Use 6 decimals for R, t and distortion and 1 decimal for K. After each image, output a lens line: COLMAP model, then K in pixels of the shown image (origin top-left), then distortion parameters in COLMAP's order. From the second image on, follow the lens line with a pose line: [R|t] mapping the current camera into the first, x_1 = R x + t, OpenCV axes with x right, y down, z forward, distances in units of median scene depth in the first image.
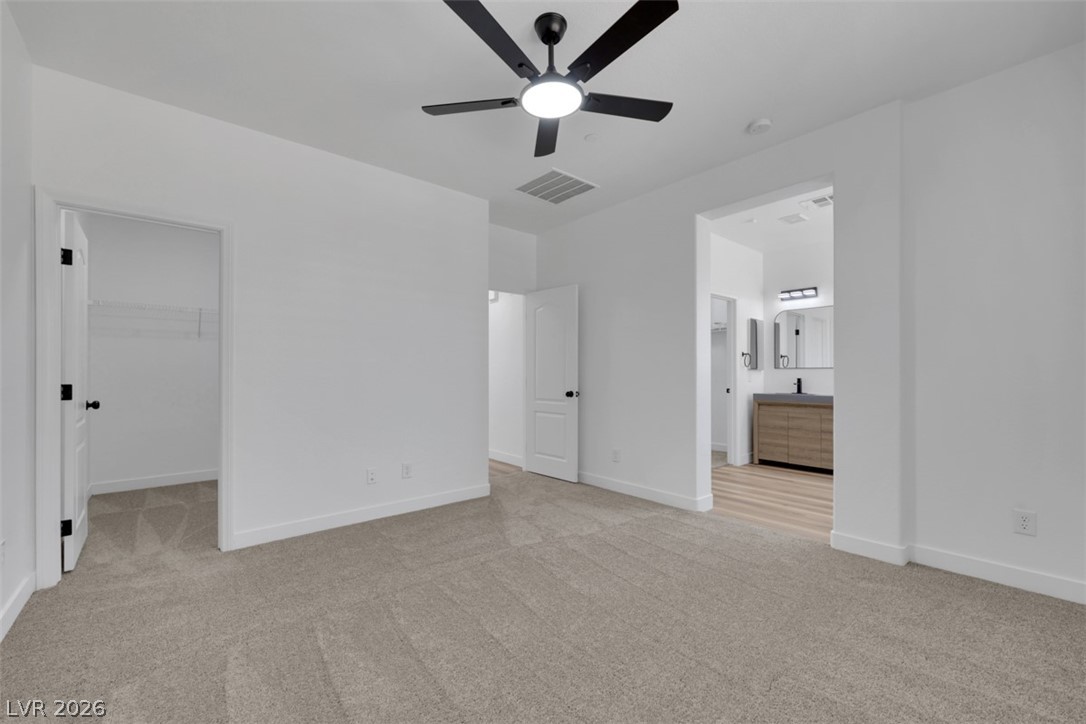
lens RADIAL K [[439.3, 0, 544.6], [0, 439.3, 365.6], [0, 0, 1]] dist [0.000338, 0.000136]
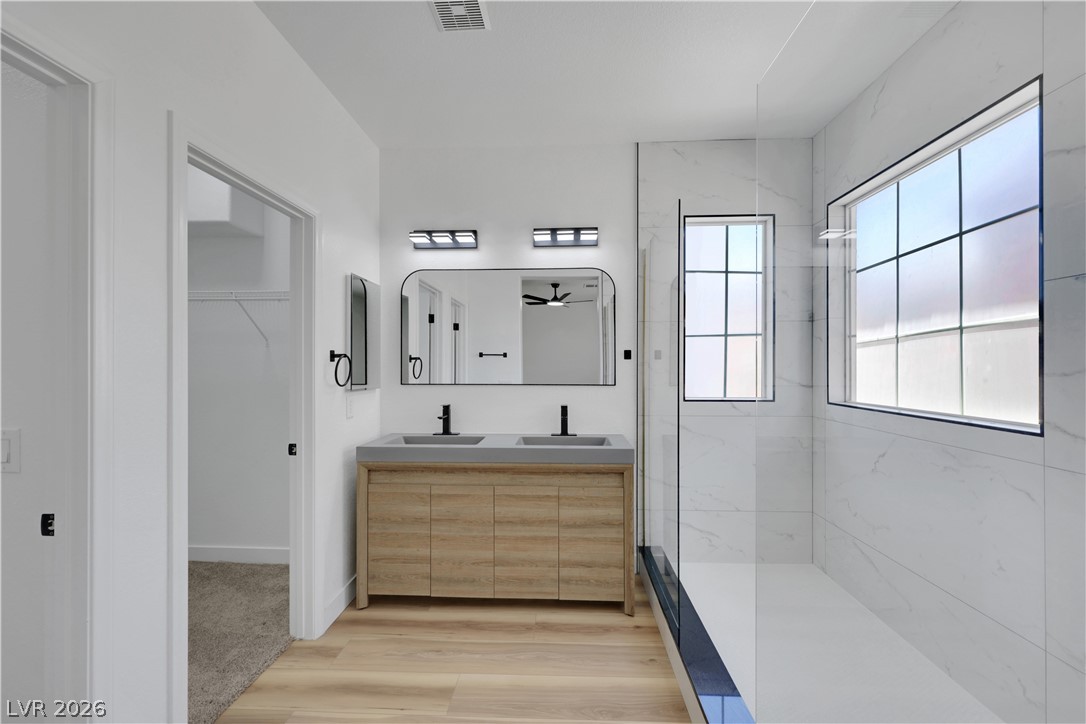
lens RADIAL K [[426.9, 0, 544.7], [0, 426.9, 362.9], [0, 0, 1]] dist [-0.001638, -0.000037]
pose [[0.669496, -0.002354, 0.742812, 0.288642], [-0.009639, 0.999883, 0.011857, -0.026998], [-0.742753, -0.015098, 0.669396, 0.585419]]
